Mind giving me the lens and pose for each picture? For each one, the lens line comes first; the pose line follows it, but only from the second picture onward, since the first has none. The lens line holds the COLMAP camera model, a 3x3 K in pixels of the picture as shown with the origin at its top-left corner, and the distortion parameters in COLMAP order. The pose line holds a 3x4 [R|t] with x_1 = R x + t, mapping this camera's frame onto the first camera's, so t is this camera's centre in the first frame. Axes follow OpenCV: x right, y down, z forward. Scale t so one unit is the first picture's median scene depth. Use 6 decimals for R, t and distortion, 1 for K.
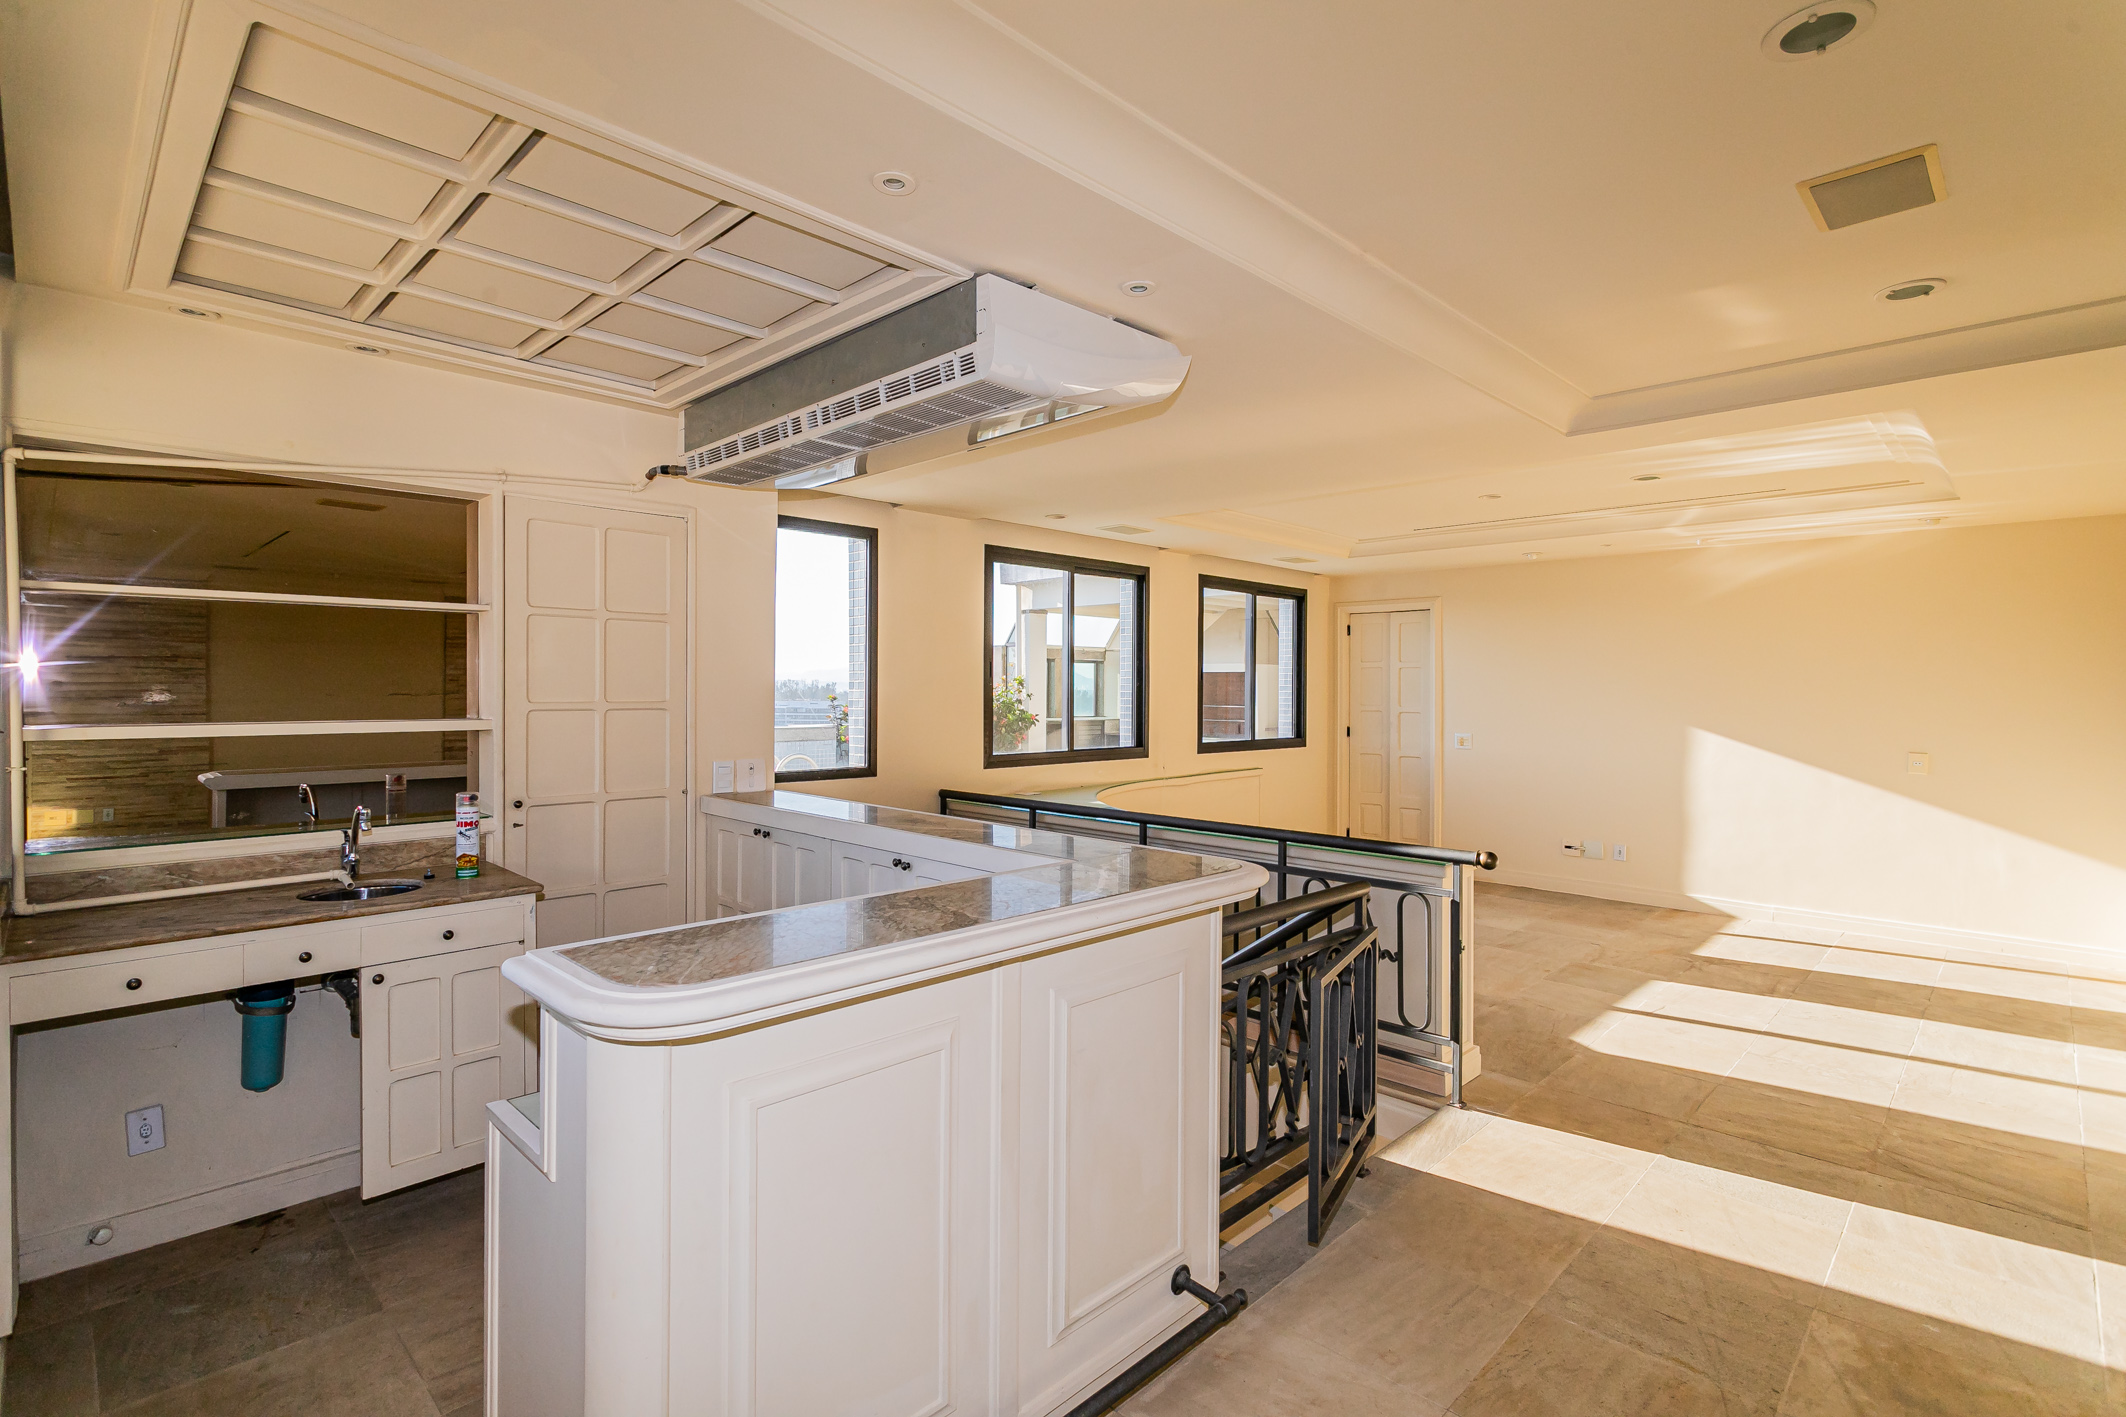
lens RADIAL K [[1011.0, 0, 1078.6], [0, 1011.0, 692.5], [0, 0, 1]] dist [0.000273, -0.000135]
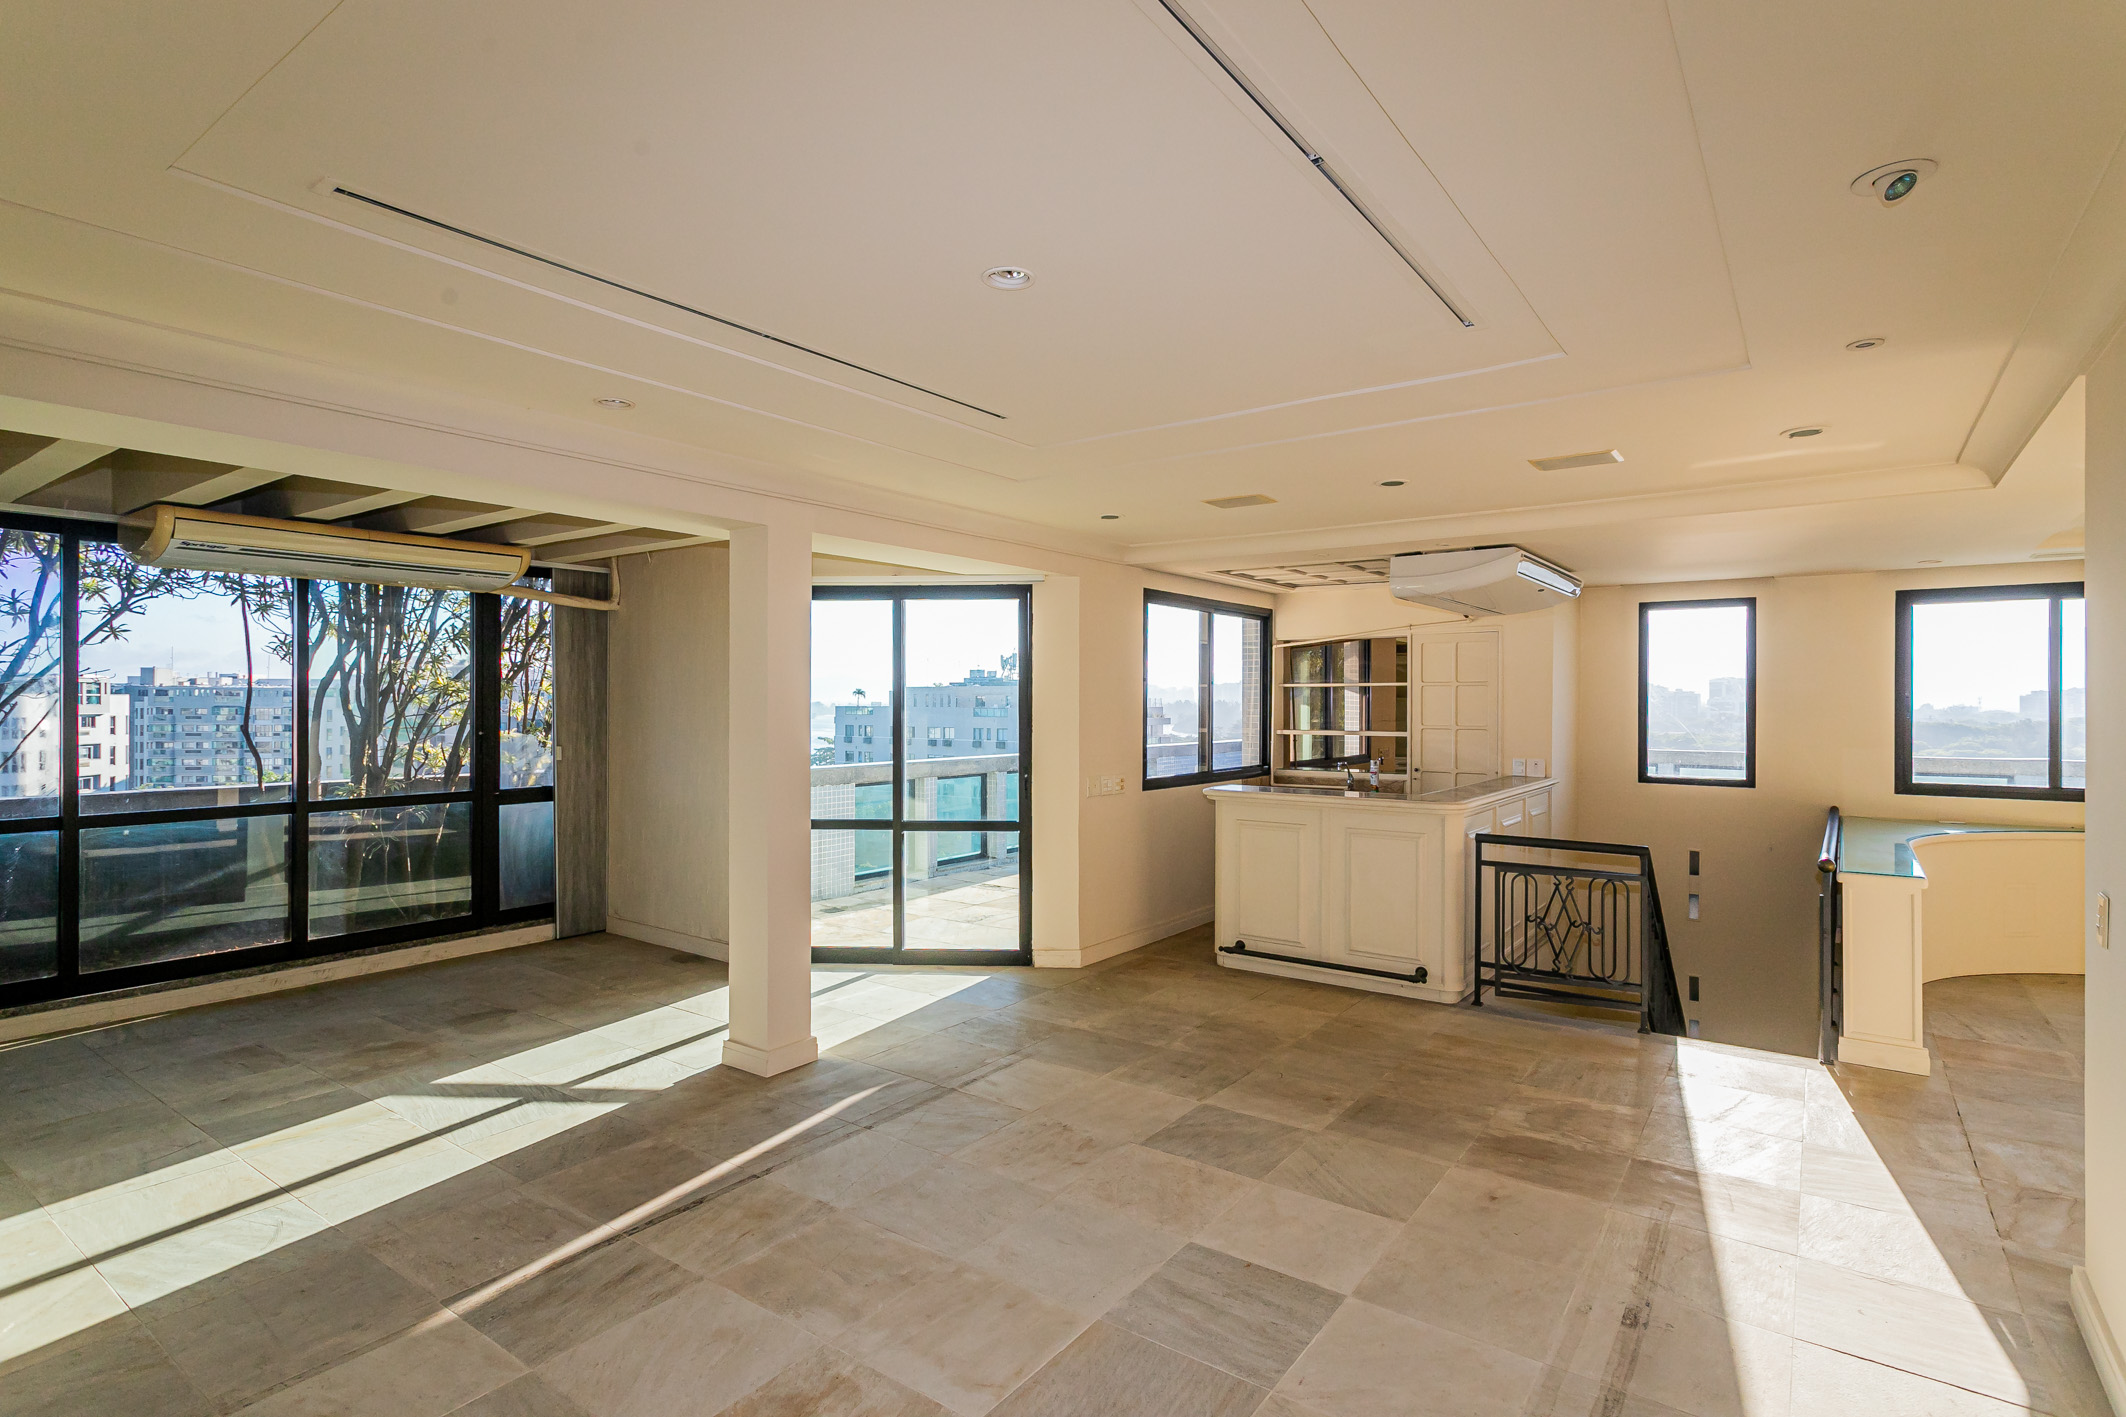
lens RADIAL K [[1062.0, 0, 1049.0], [0, 1062.0, 700.1], [0, 0, 1]] dist [0.004864, 0.002848]
pose [[0.134365, -0.004327, -0.990922, 1.547180], [-0.004681, 0.999977, -0.005001, -0.028965], [0.990921, 0.005310, 0.134342, -0.133676]]
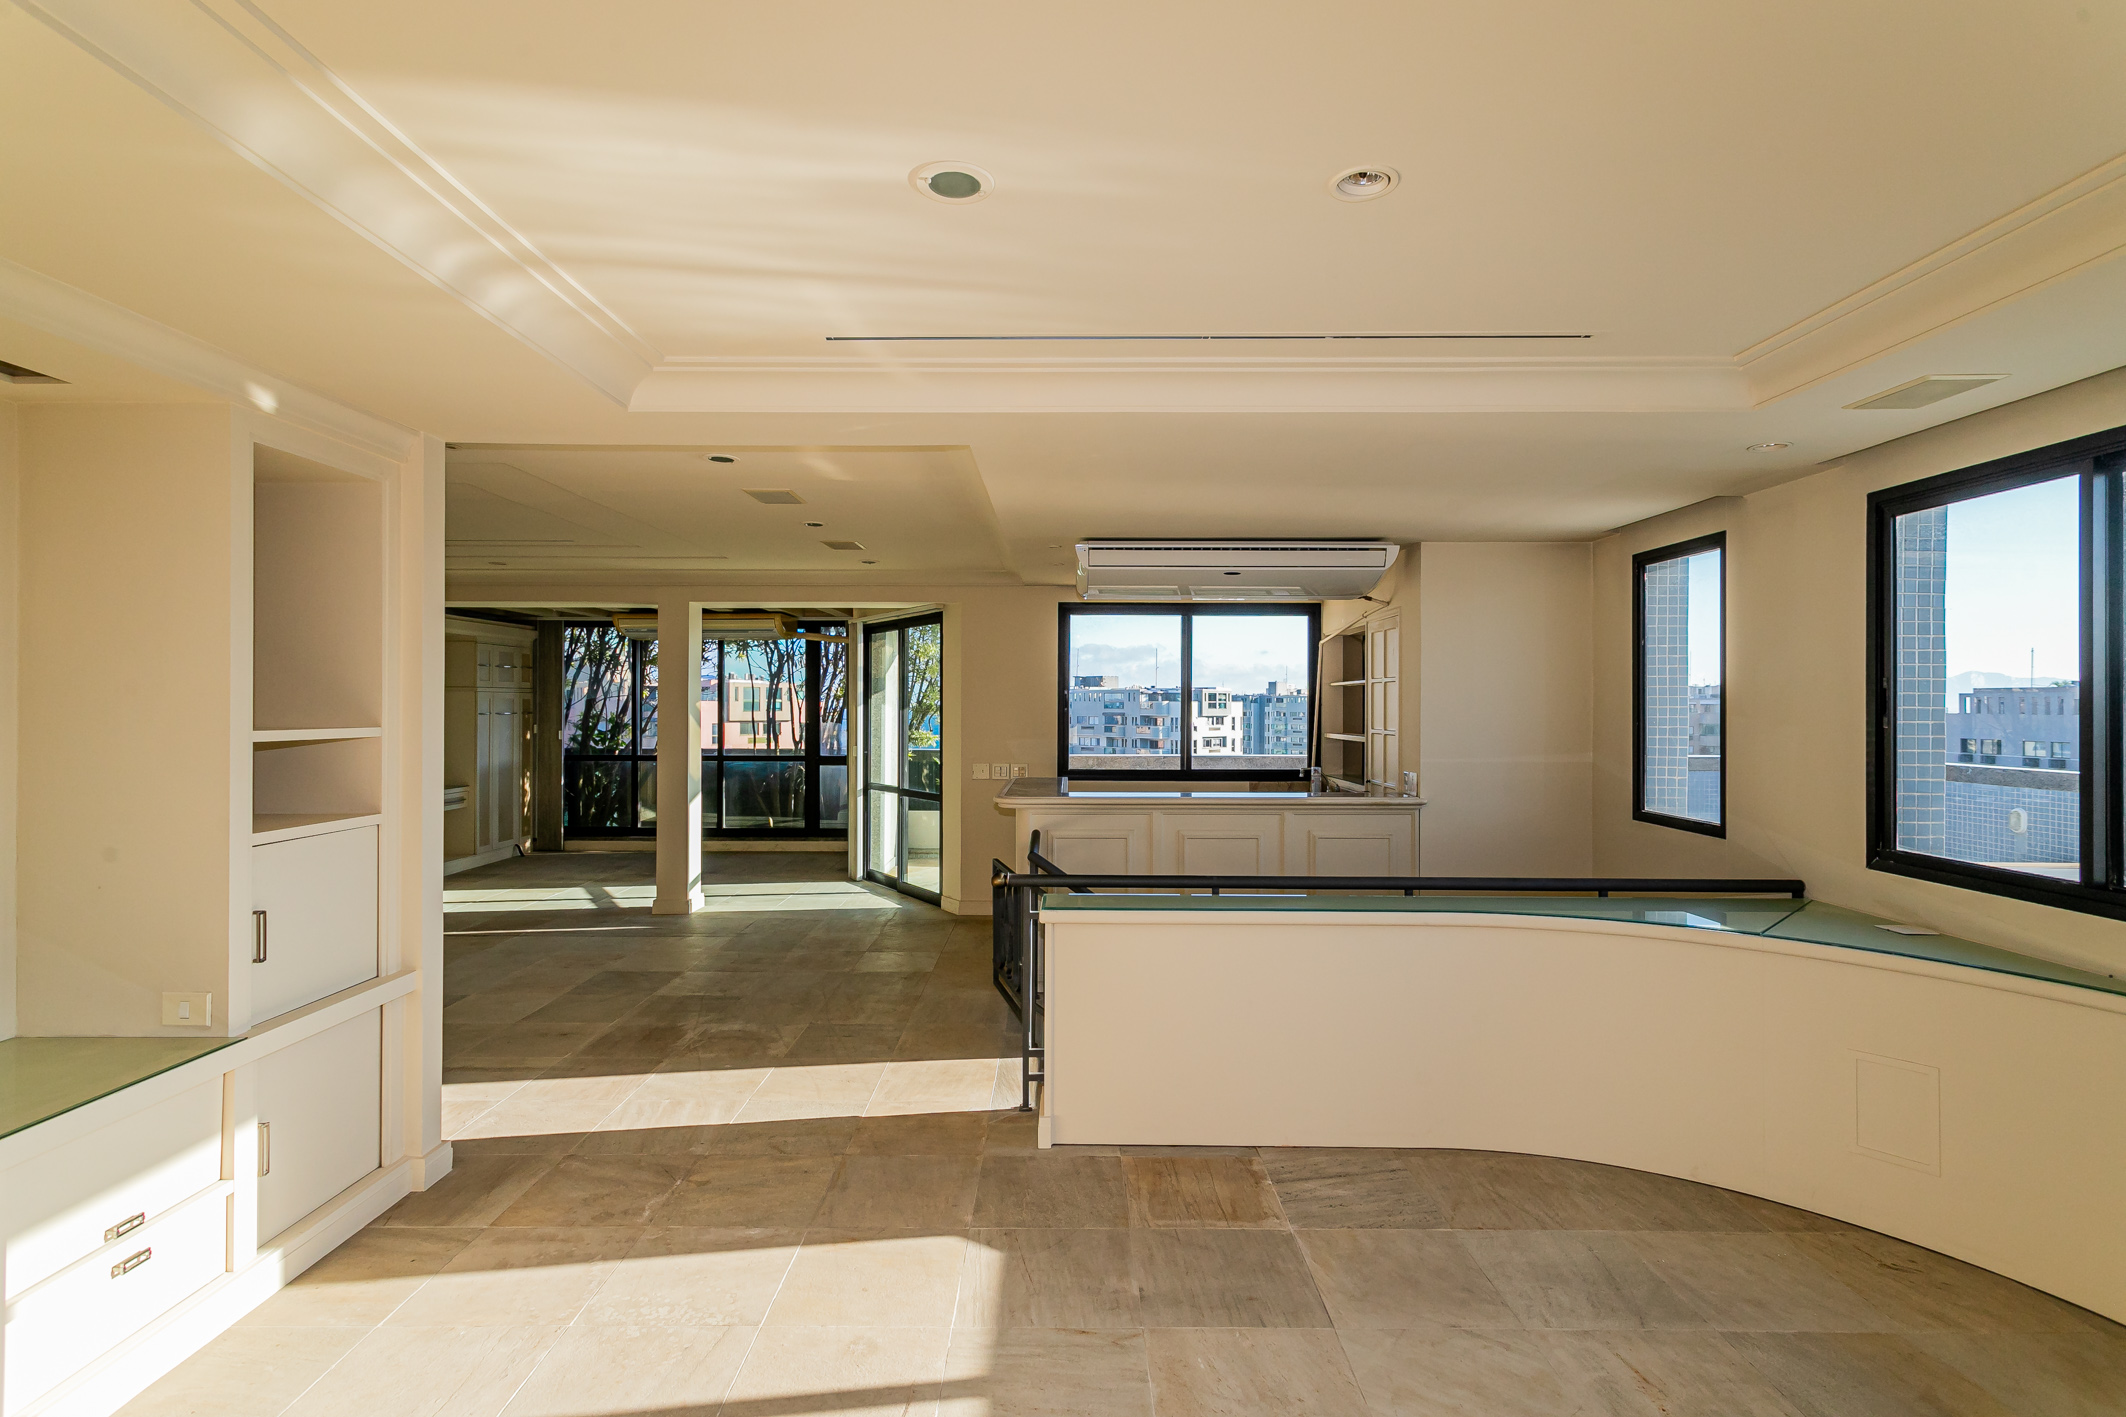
lens RADIAL K [[1013.4, 0, 1062.7], [0, 1013.4, 701.8], [0, 0, 1]] dist [-0.000189, 0.001103]
pose [[-0.725545, -0.007144, -0.688137, 1.101197], [-0.006812, 0.999972, -0.003199, -0.030483], [0.688141, 0.002367, -0.725574, 1.816319]]
